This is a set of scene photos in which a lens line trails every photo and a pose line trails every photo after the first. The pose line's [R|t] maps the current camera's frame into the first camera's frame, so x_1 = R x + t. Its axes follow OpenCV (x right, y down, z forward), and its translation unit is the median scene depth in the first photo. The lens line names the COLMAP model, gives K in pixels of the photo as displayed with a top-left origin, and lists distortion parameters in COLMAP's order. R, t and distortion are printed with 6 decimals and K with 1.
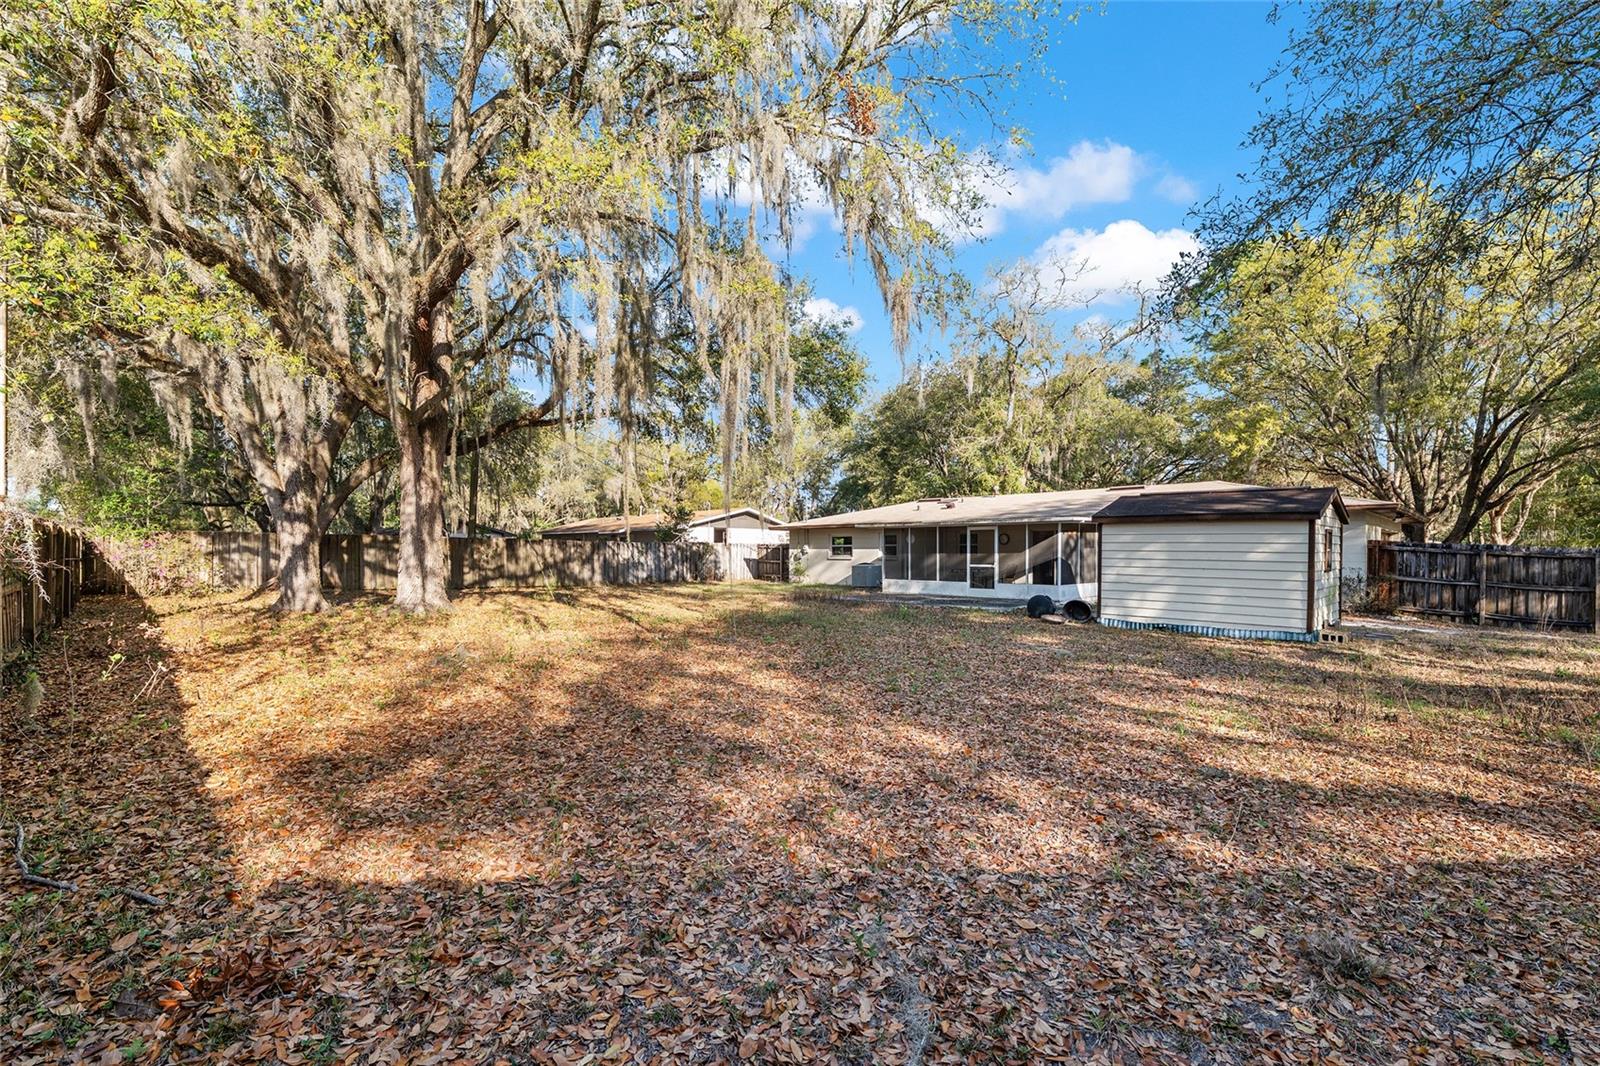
lens RADIAL K [[692.5, 0, 802.0], [0, 692.5, 549.7], [0, 0, 1]] dist [-0.005282, -0.000770]
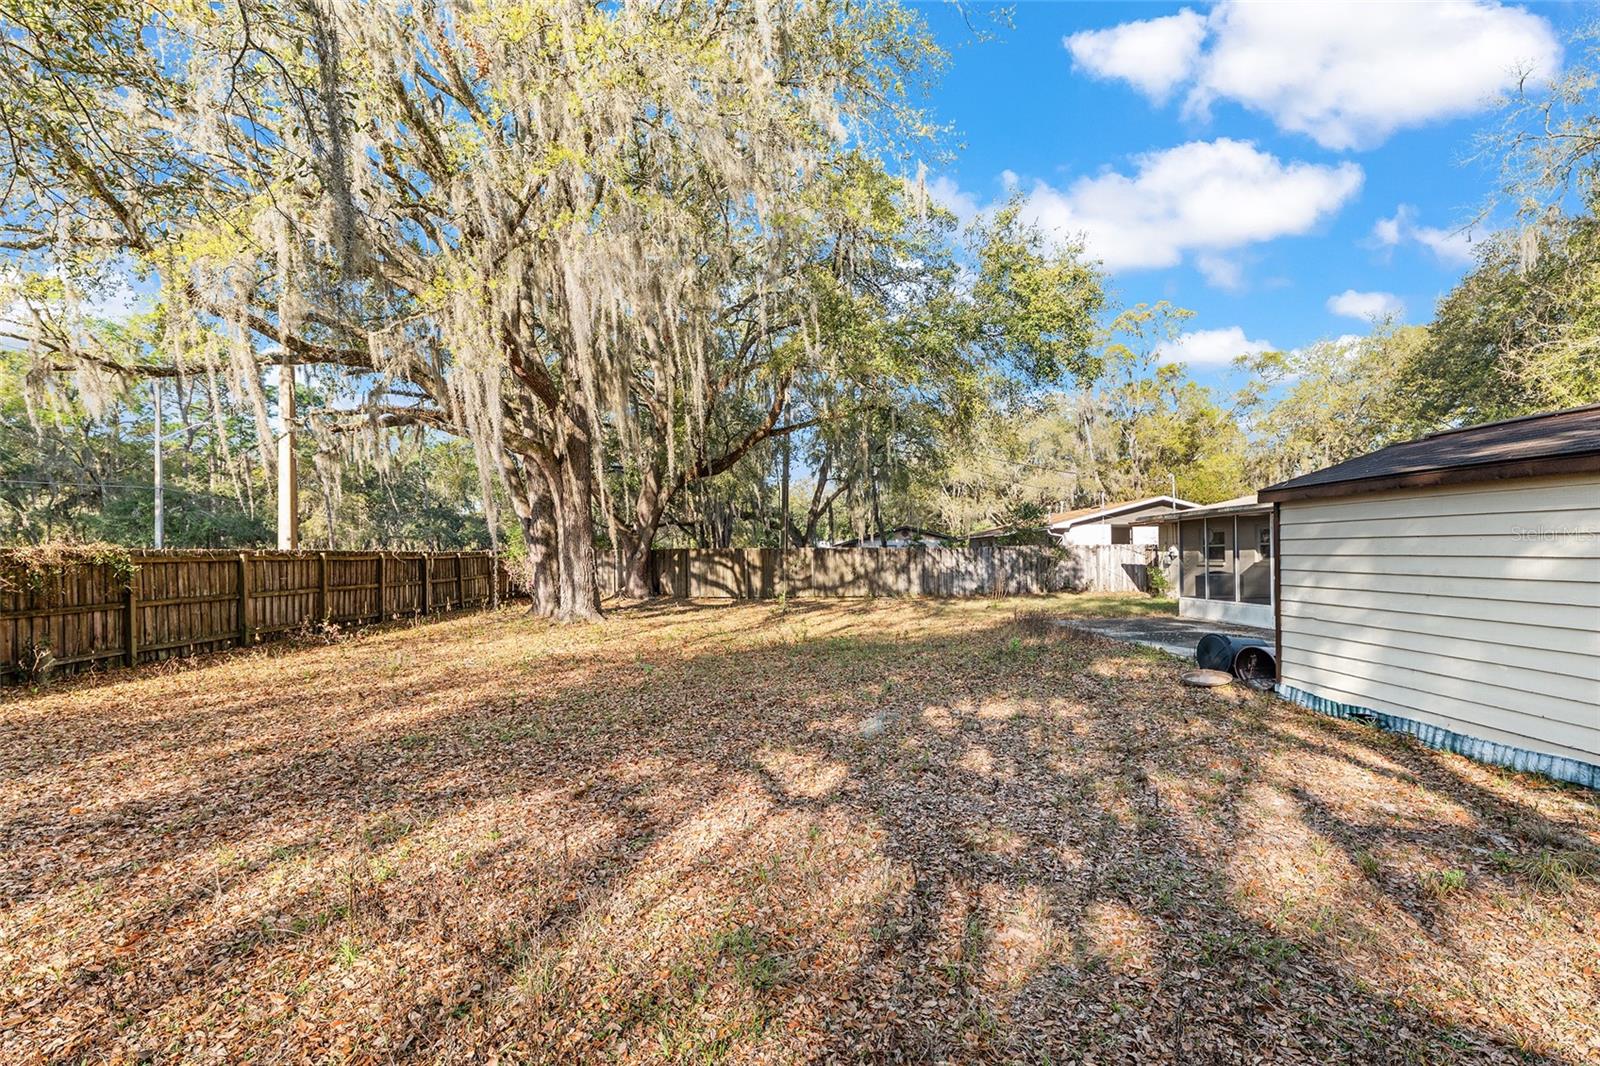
lens RADIAL K [[772.0, 0, 801.2], [0, 772.0, 544.4], [0, 0, 1]] dist [-0.002297, 0.000623]
pose [[0.730375, -0.028262, -0.682461, 0.317078], [0.021515, 0.999600, -0.018370, -0.002388], [0.682707, -0.001266, 0.730691, 0.182025]]
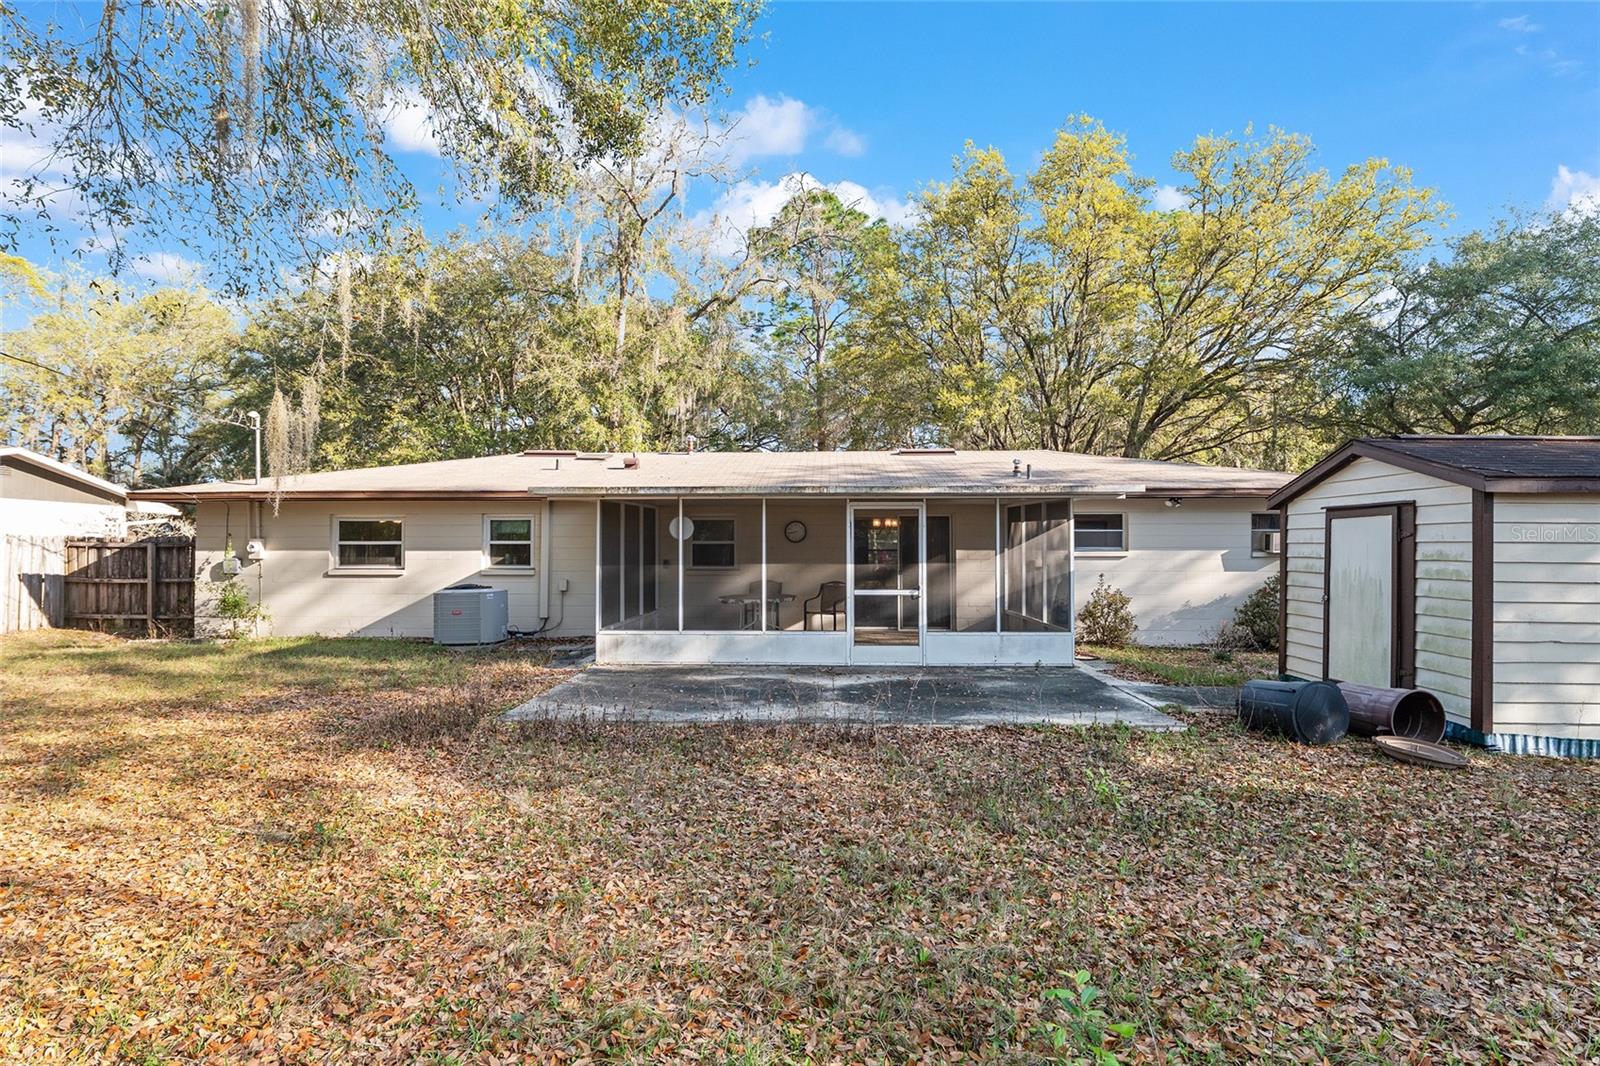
lens RADIAL K [[772.0, 0, 796.7], [0, 772.0, 542.5], [0, 0, 1]] dist [-0.002297, 0.000623]
pose [[0.722786, -0.001403, 0.691070, -0.089867], [0.001750, 0.999998, 0.000200, -0.006220], [-0.691069, 0.001065, 0.722788, 0.536289]]
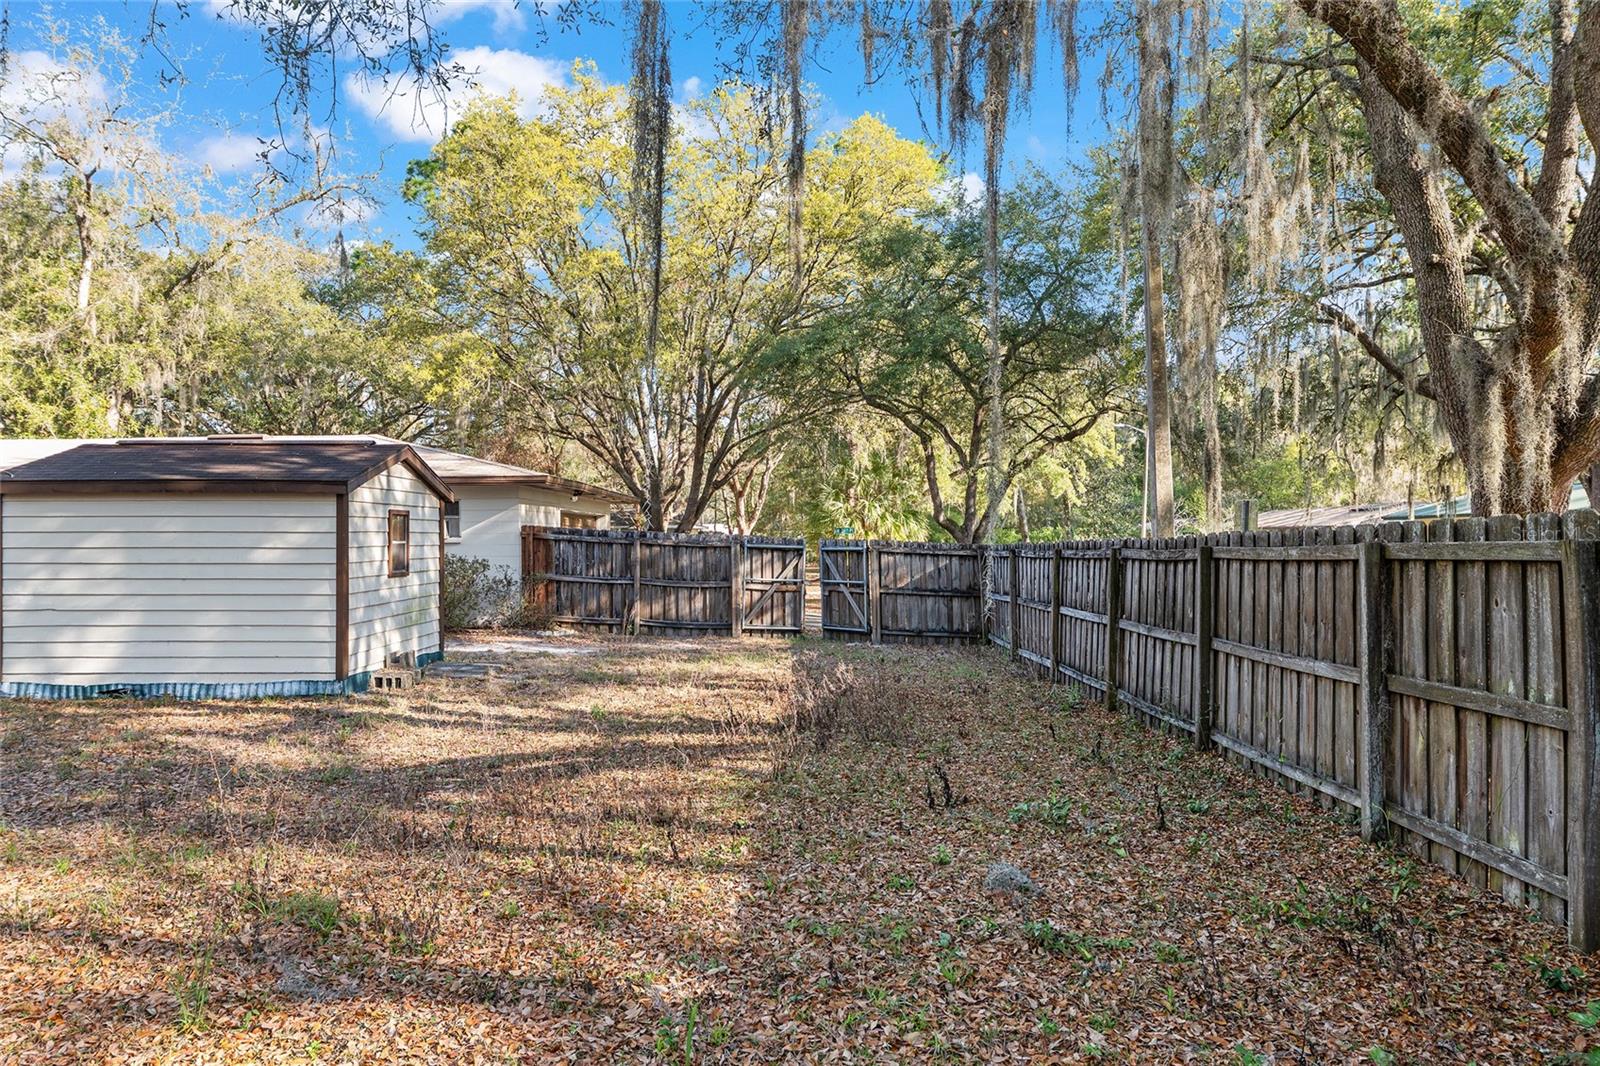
lens RADIAL K [[1038.2, 0, 796.9], [0, 1038.2, 534.0], [0, 0, 1]] dist [-0.007122, -0.001009]
pose [[0.692603, -0.007635, 0.721279, 0.162694], [0.010521, 0.999945, 0.000483, -0.001869], [-0.721242, 0.007254, 0.692645, 0.035251]]
